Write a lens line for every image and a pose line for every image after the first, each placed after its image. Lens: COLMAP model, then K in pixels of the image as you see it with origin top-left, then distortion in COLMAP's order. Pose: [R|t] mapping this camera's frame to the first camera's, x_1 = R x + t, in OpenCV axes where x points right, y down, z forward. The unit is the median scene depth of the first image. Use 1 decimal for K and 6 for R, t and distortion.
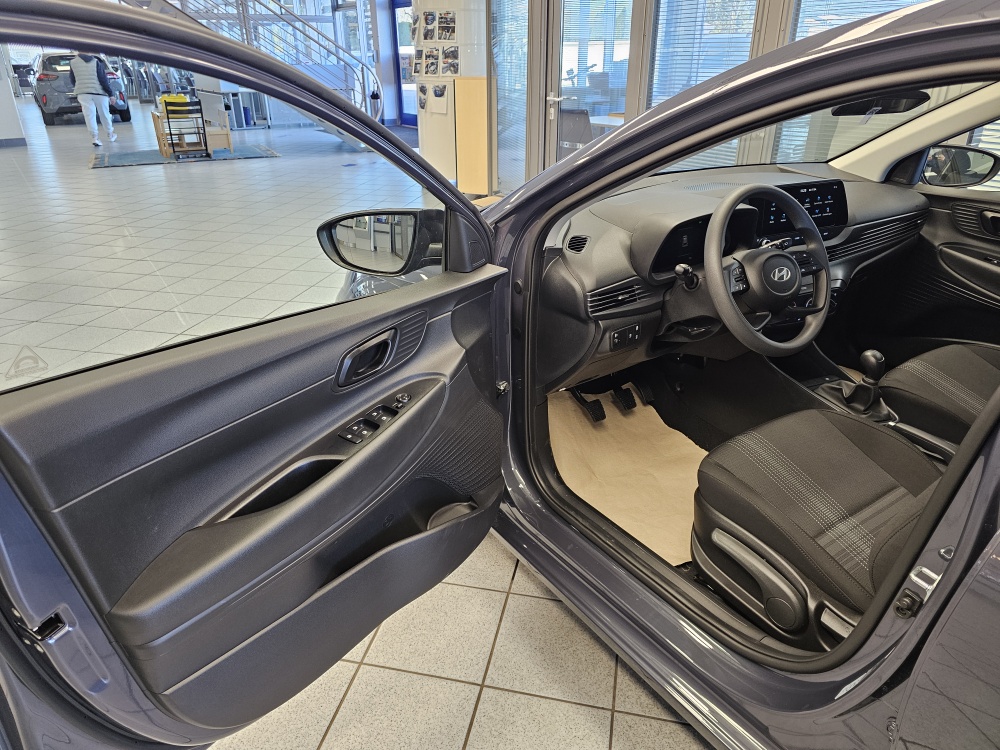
lens RADIAL K [[667.4, 0, 499.1], [0, 667.4, 373.1], [0, 0, 1]] dist [0.033280, -0.031880]
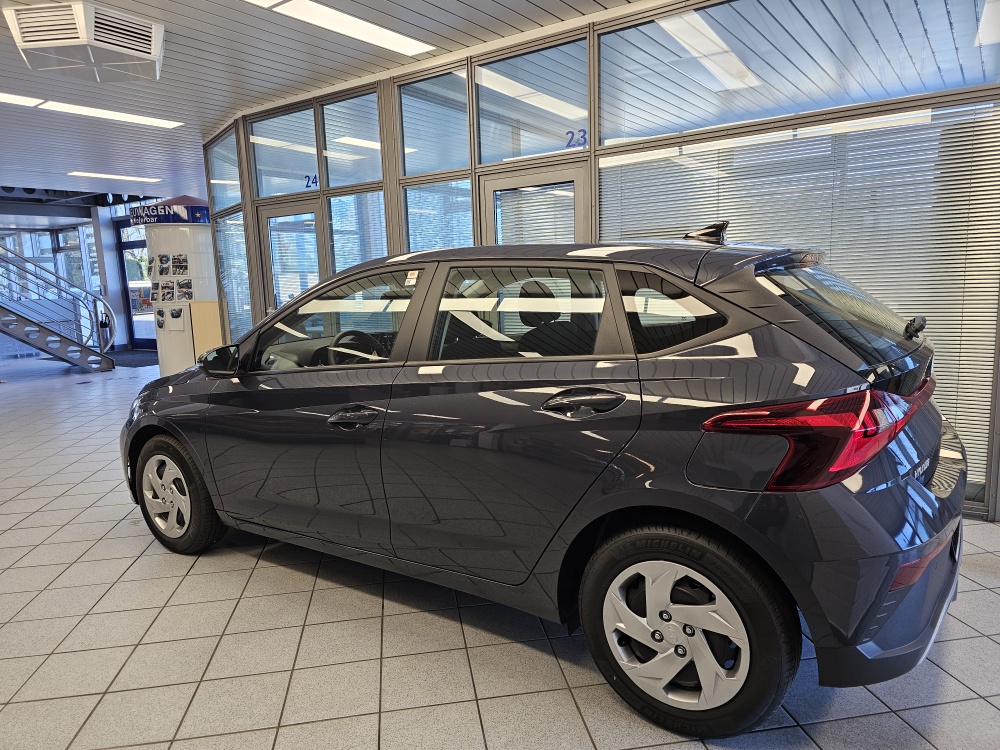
lens RADIAL K [[667.4, 0, 497.7], [0, 667.4, 376.8], [0, 0, 1]] dist [0.033280, -0.031880]
pose [[0.929244, -0.079730, 0.360761, 0.003133], [0.183832, 0.946767, -0.264271, 0.111473], [-0.320486, 0.311891, 0.894434, -0.225972]]
